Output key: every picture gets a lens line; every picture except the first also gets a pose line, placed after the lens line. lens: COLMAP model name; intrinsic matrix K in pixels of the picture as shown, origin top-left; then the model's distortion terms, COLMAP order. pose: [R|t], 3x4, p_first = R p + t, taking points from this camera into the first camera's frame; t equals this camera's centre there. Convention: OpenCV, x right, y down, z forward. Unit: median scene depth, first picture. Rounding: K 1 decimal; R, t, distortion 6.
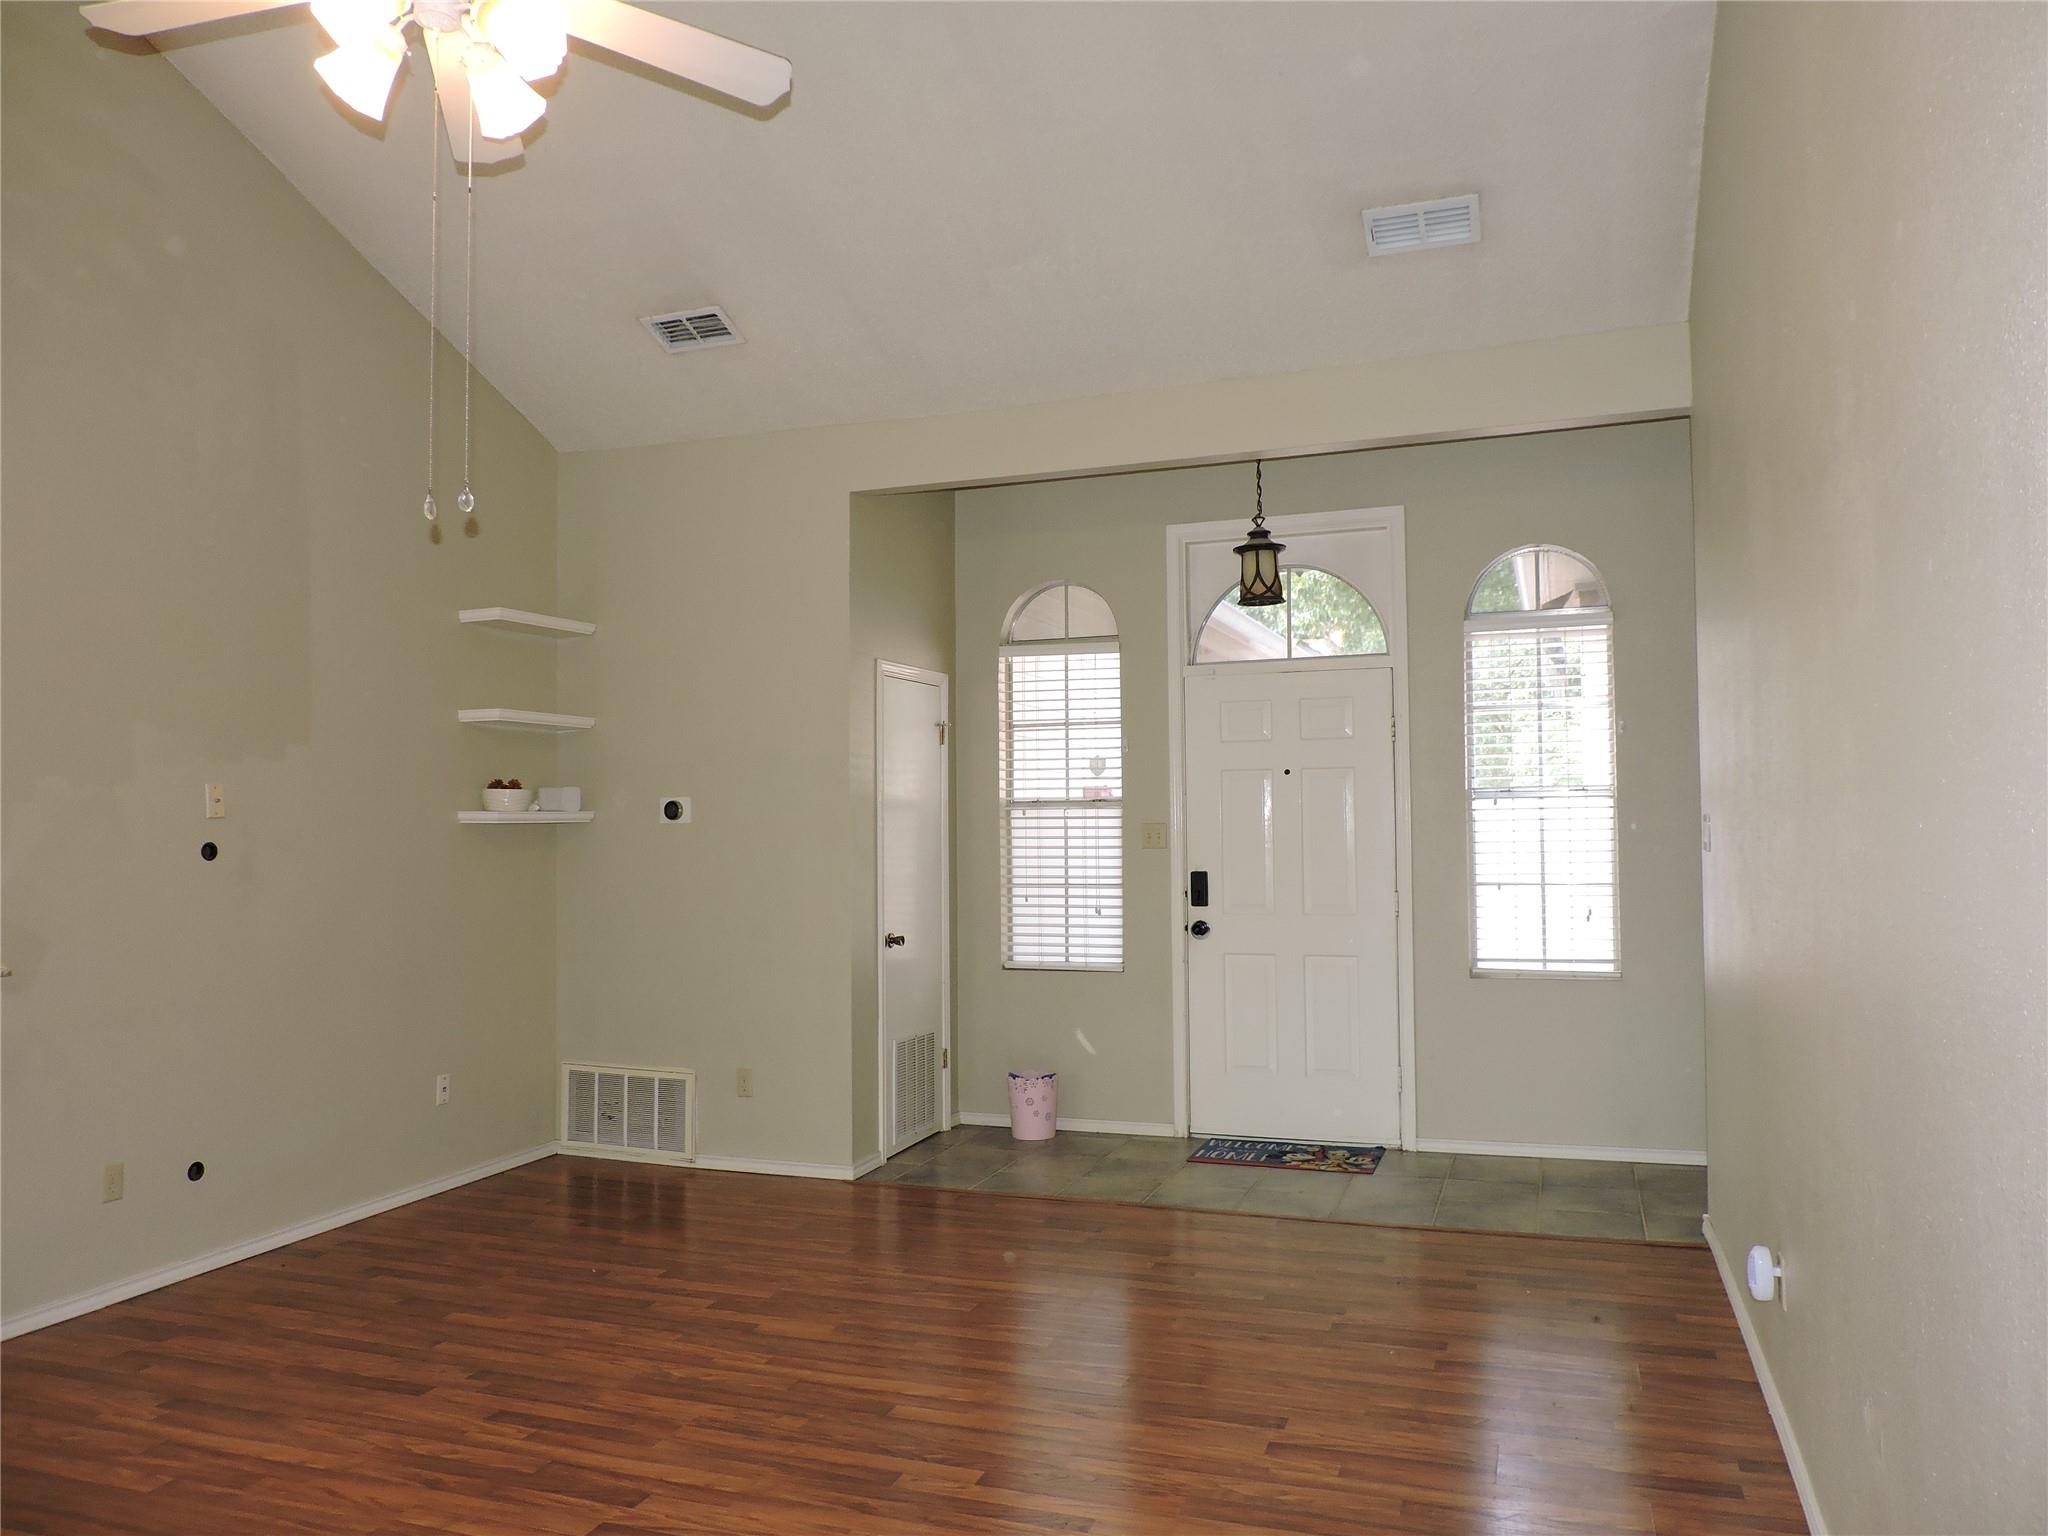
lens RADIAL K [[1452.0, 0, 1029.0], [0, 1452.0, 771.1], [0, 0, 1]] dist [-0.032536, 0.009616]
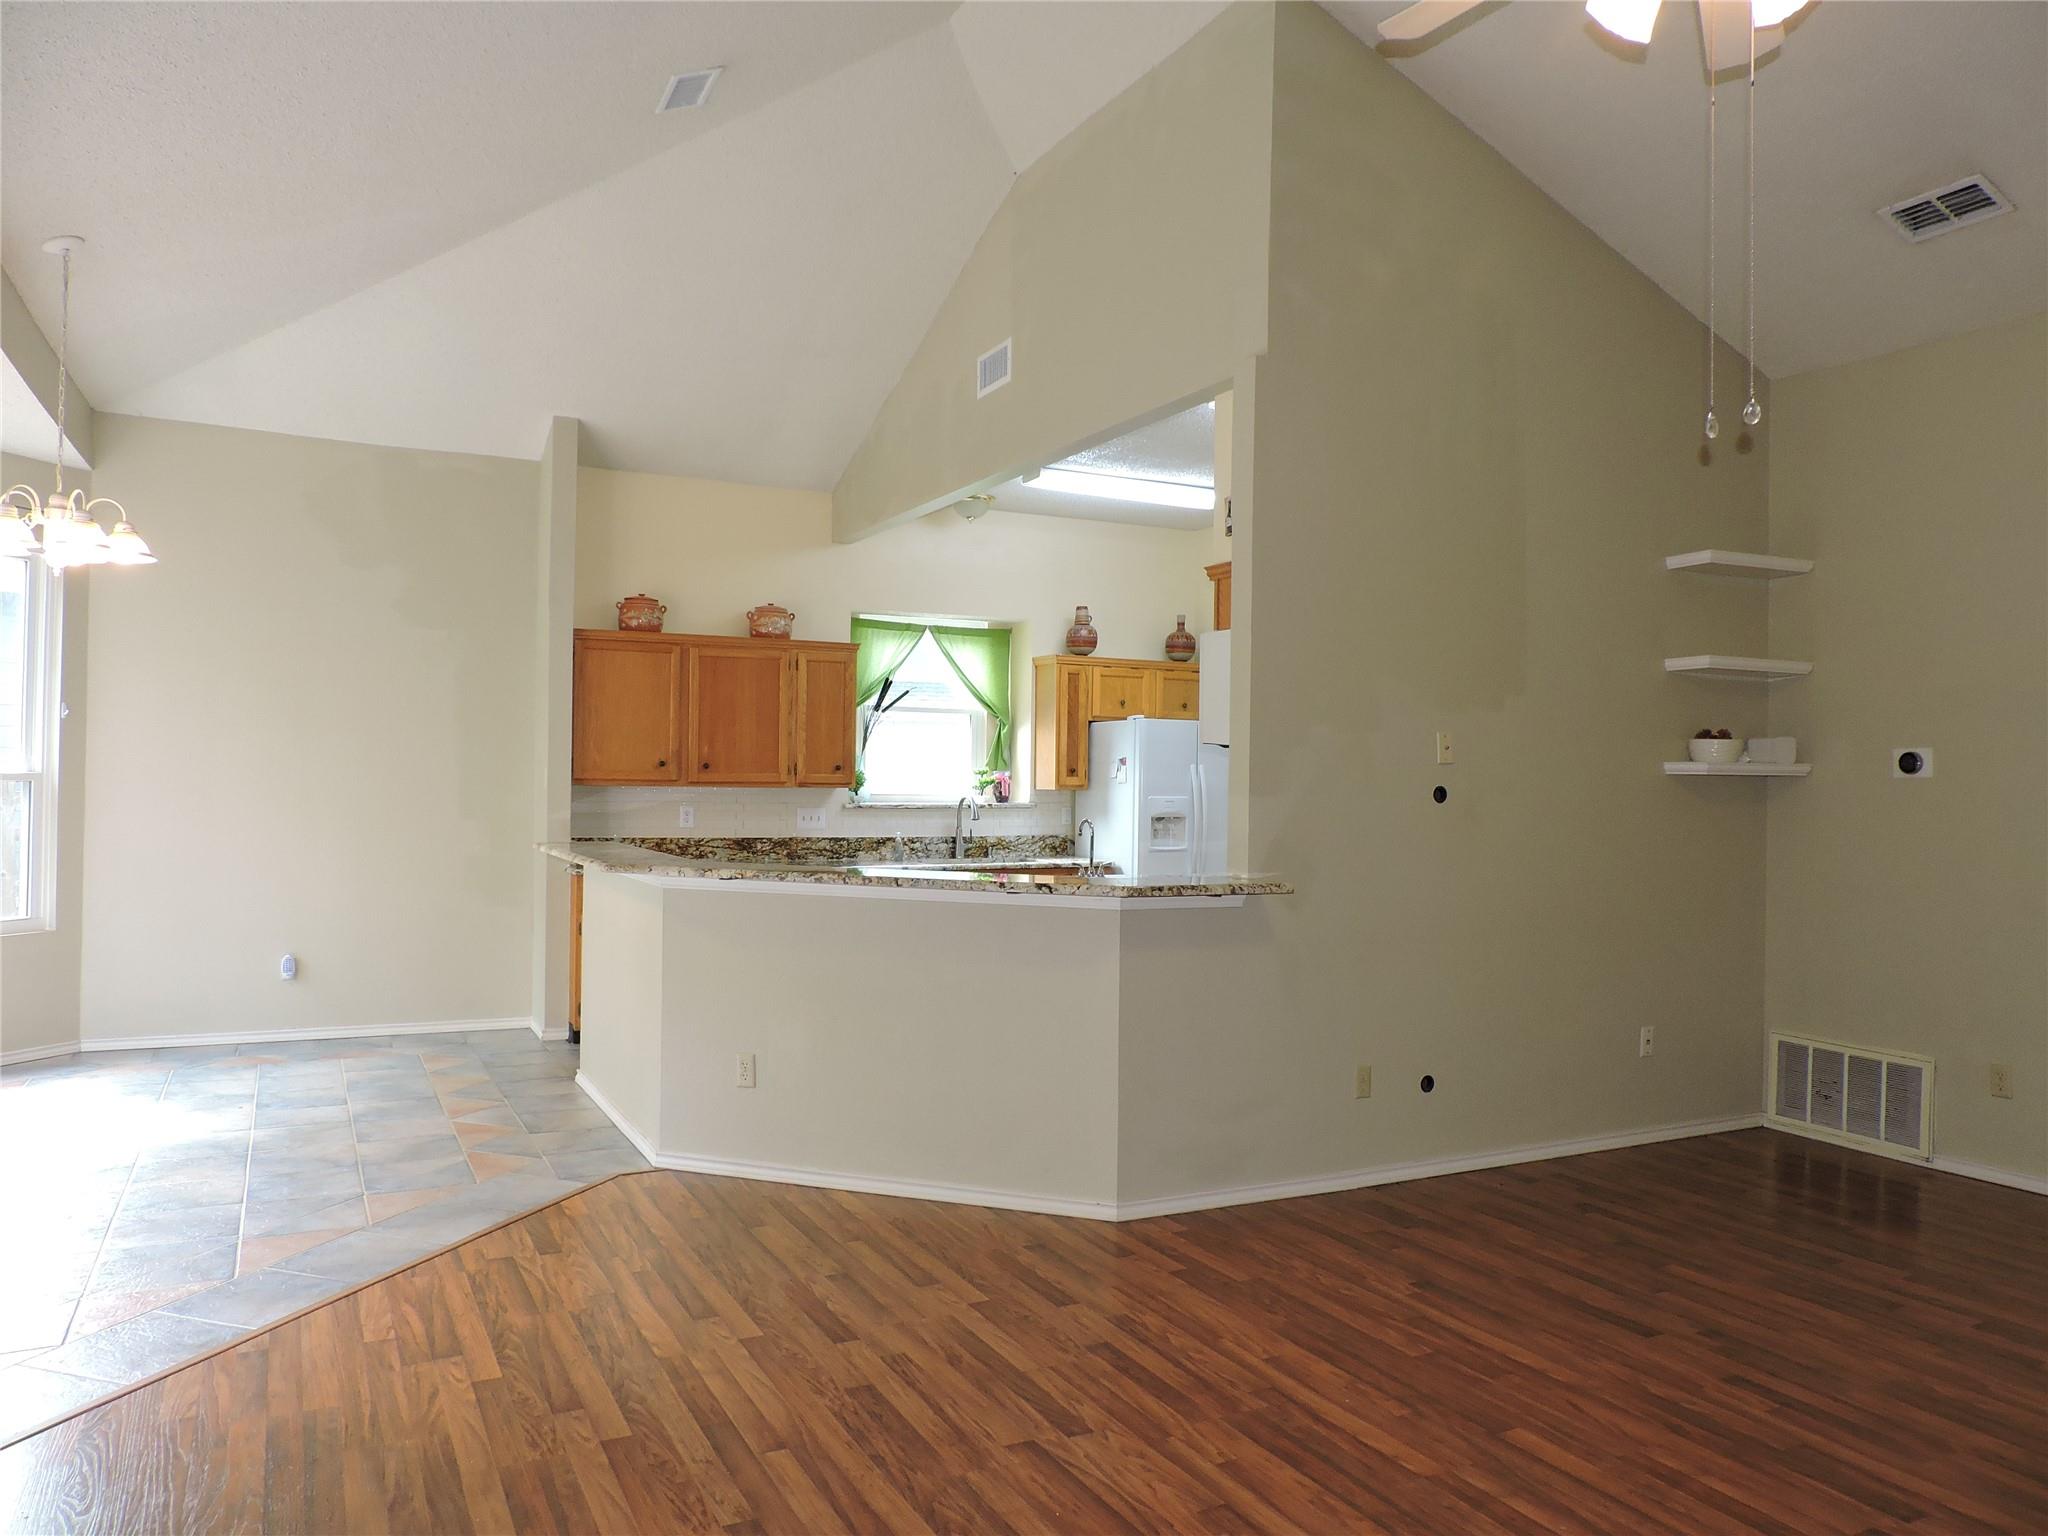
lens RADIAL K [[1452.0, 0, 1039.7], [0, 1452.0, 760.8], [0, 0, 1]] dist [-0.032536, 0.009616]
pose [[0.724066, 0.009045, -0.689671, -0.036842], [0.004229, 0.999837, 0.017553, 0.011920], [0.689717, -0.015626, 0.723910, -0.007176]]
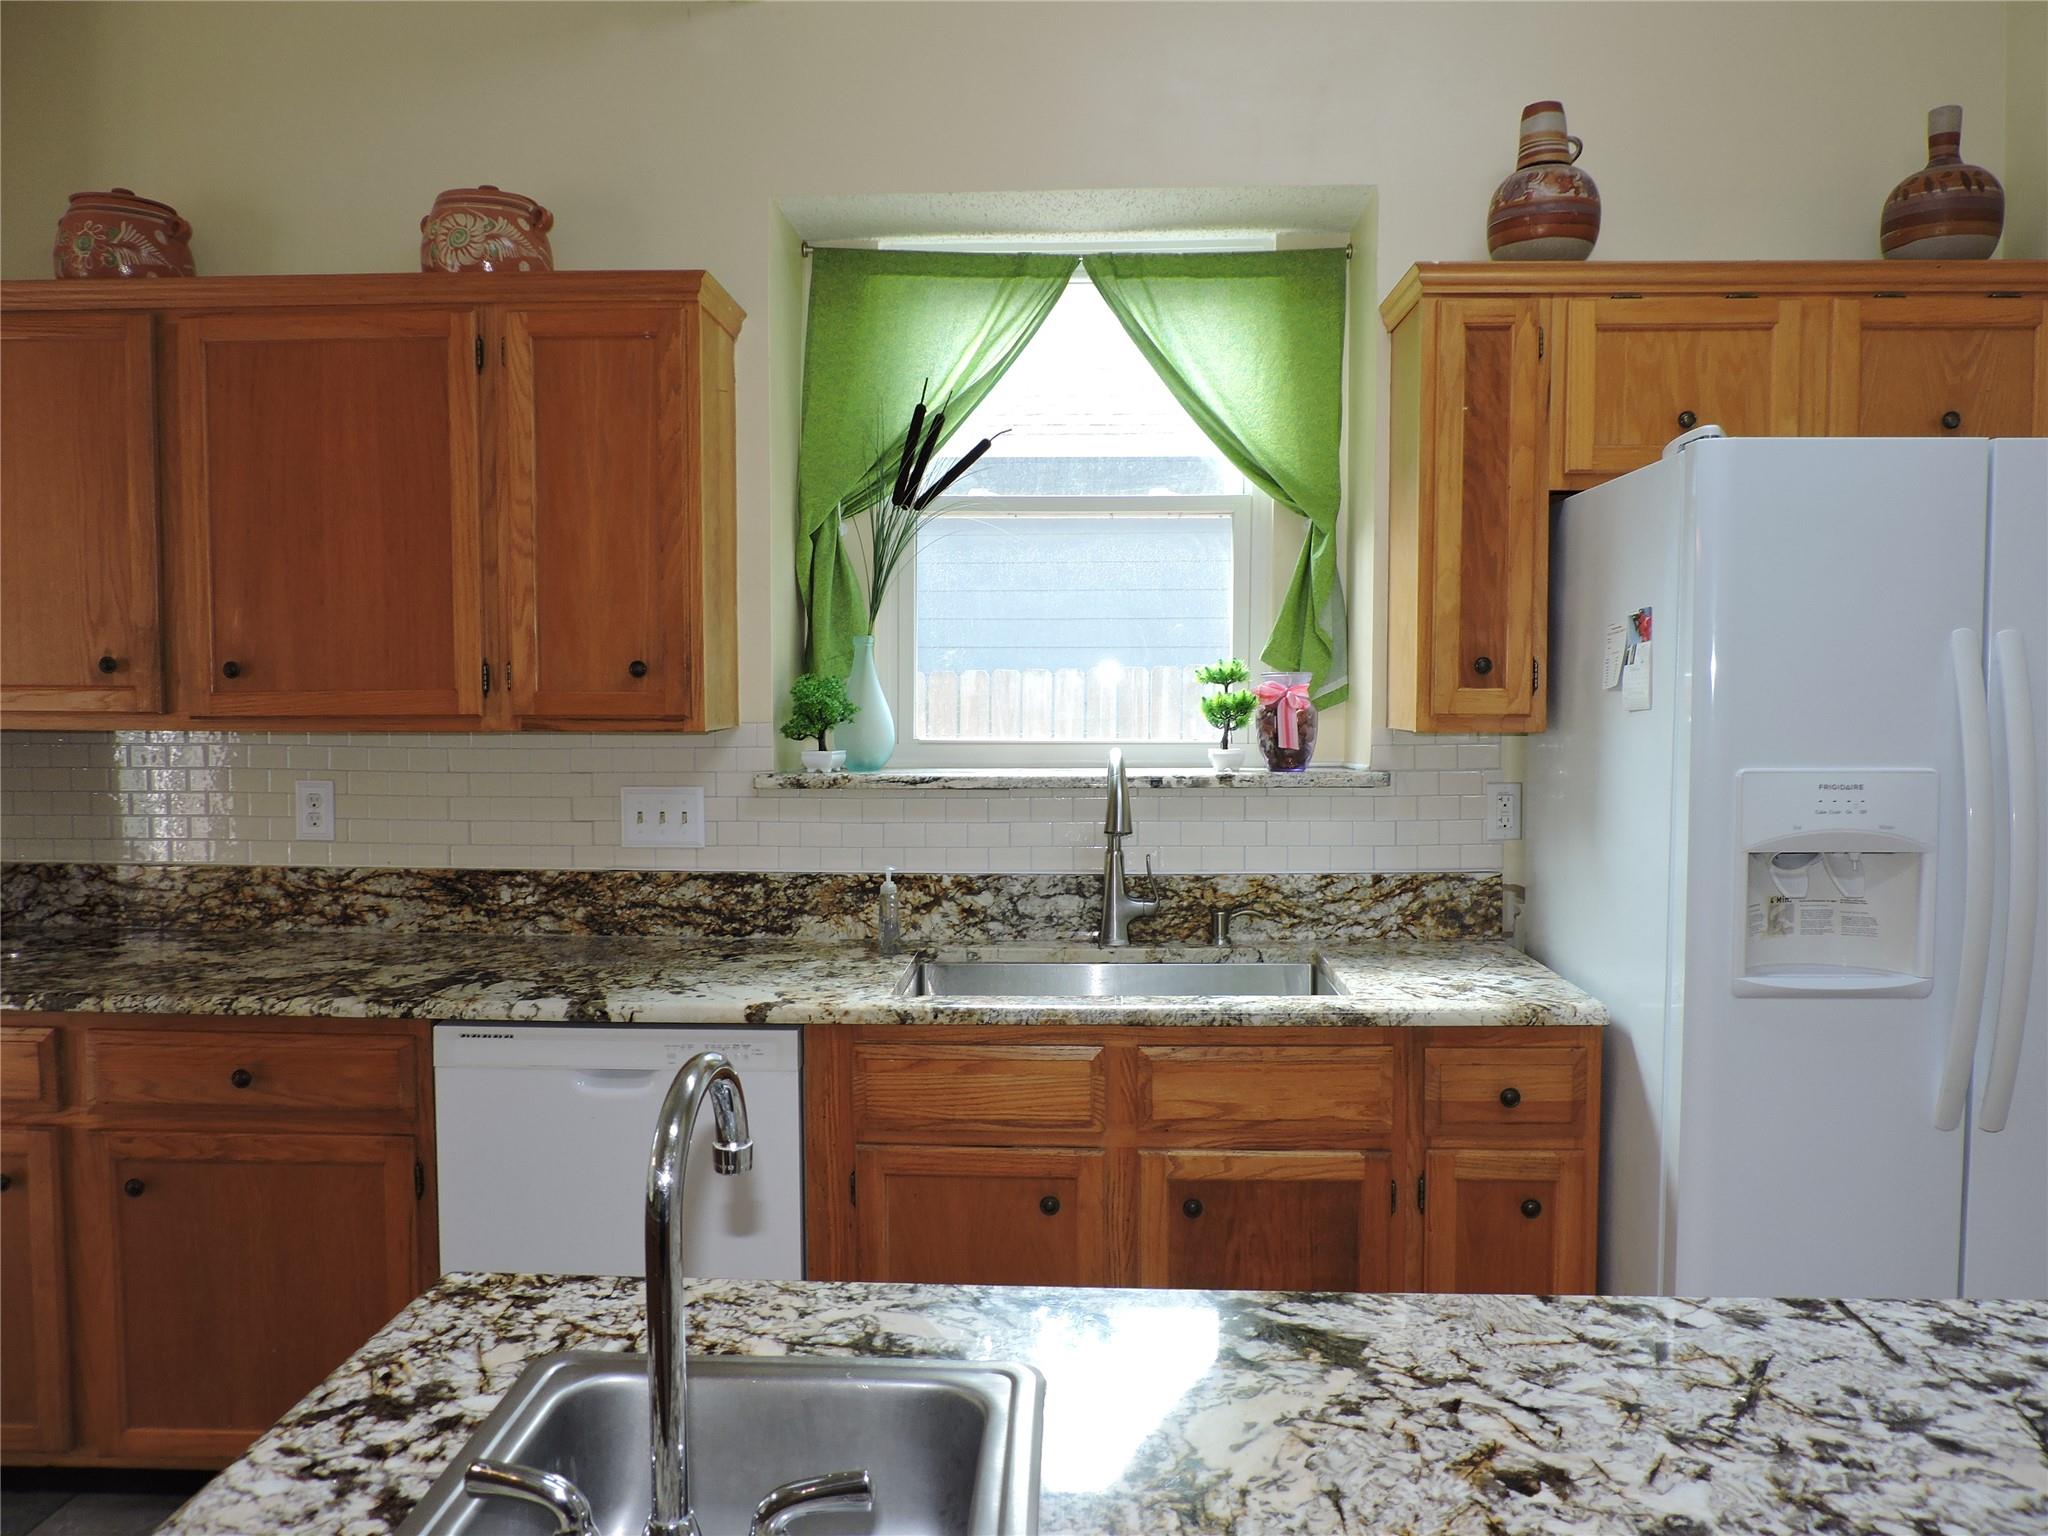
lens RADIAL K [[1452.0, 0, 1033.1], [0, 1452.0, 779.8], [0, 0, 1]] dist [-0.032536, 0.009616]
pose [[0.292928, 0.066756, -0.953801, -0.884799], [0.029602, 0.996448, 0.078832, 0.055263], [0.955676, -0.051326, 0.289912, 1.133697]]
